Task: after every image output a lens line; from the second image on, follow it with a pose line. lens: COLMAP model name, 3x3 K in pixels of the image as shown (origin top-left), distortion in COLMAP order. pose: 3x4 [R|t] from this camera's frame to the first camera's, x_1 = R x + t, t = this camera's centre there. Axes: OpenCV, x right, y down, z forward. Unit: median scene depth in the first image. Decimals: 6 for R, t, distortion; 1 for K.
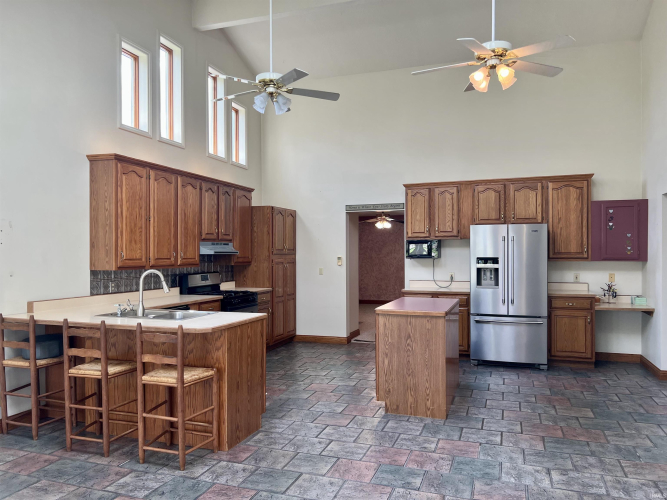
lens RADIAL K [[506.7, 0, 333.5], [0, 506.7, 250.0], [0, 0, 1]] dist [0.012385, 0.003040]
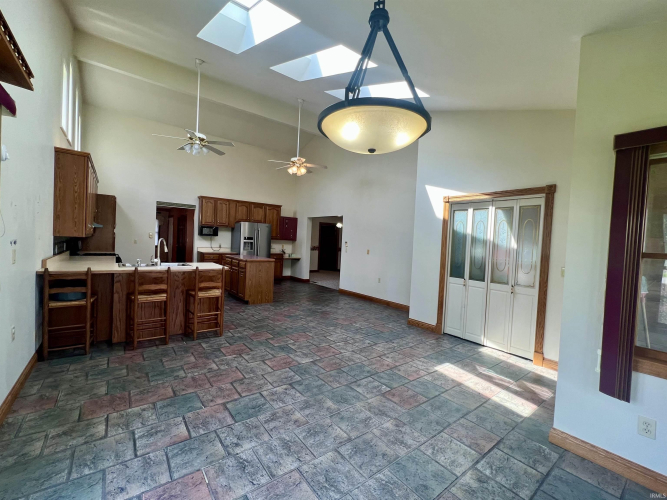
lens RADIAL K [[285.0, 0, 333.7], [0, 285.0, 244.1], [0, 0, 1]] dist [-0.000667, -0.000144]
pose [[0.549328, 0.018559, 0.835401, -0.598453], [-0.052323, 0.998555, 0.012222, 0.012174], [-0.833967, -0.050425, 0.549506, 0.000391]]
